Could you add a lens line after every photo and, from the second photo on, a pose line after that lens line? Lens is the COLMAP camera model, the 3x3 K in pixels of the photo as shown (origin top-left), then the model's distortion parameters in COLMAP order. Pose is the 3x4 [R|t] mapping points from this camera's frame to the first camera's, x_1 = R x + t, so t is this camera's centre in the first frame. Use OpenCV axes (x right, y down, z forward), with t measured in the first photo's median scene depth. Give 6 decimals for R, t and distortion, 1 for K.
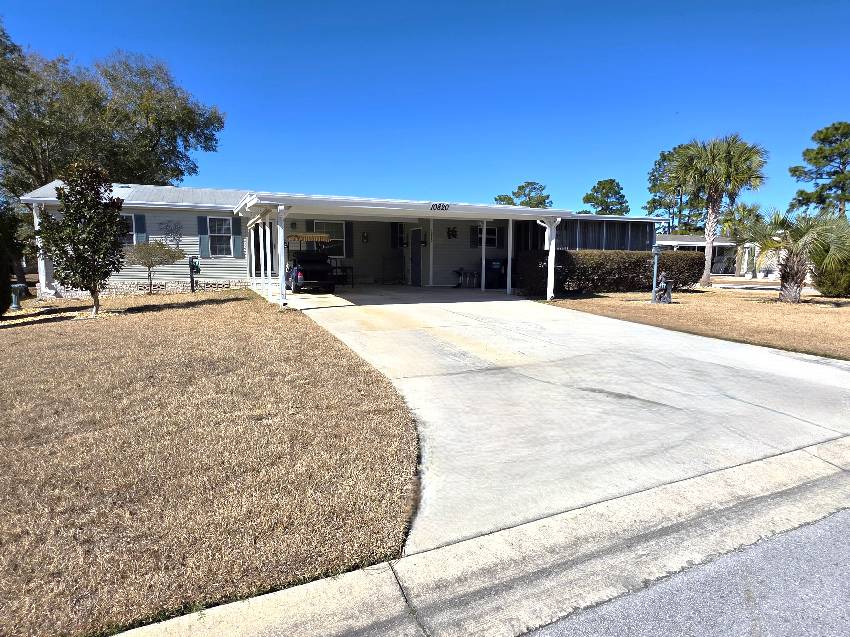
lens RADIAL K [[484.4, 0, 425.0], [0, 484.4, 318.5], [0, 0, 1]] dist [-0.003505, -0.001098]
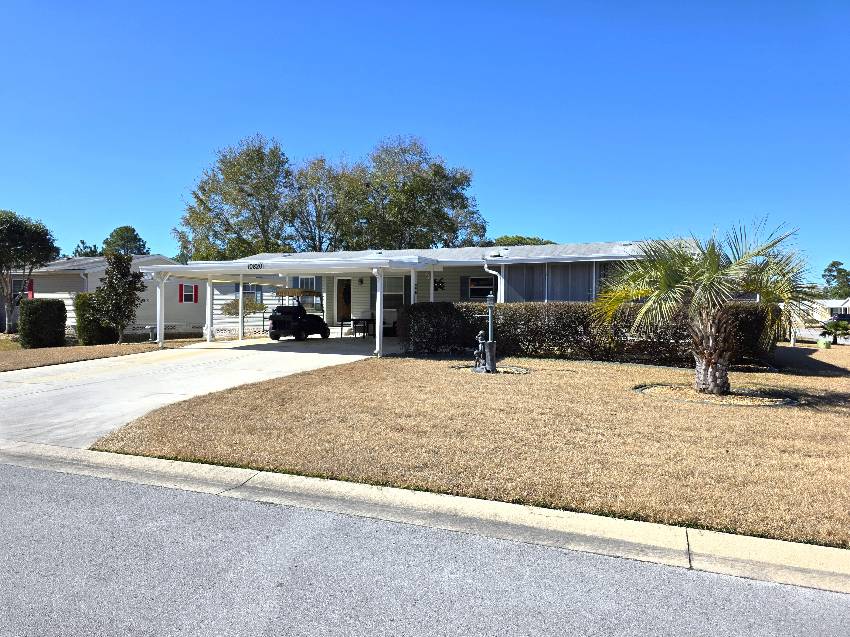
lens RADIAL K [[560.2, 0, 425.0], [0, 560.2, 318.5], [0, 0, 1]] dist [0.038930, -0.002445]
pose [[0.706960, 0.014552, -0.707104, 0.796784], [-0.091164, 0.993323, -0.070703, -0.039397], [0.701353, 0.114446, 0.703566, 0.265378]]
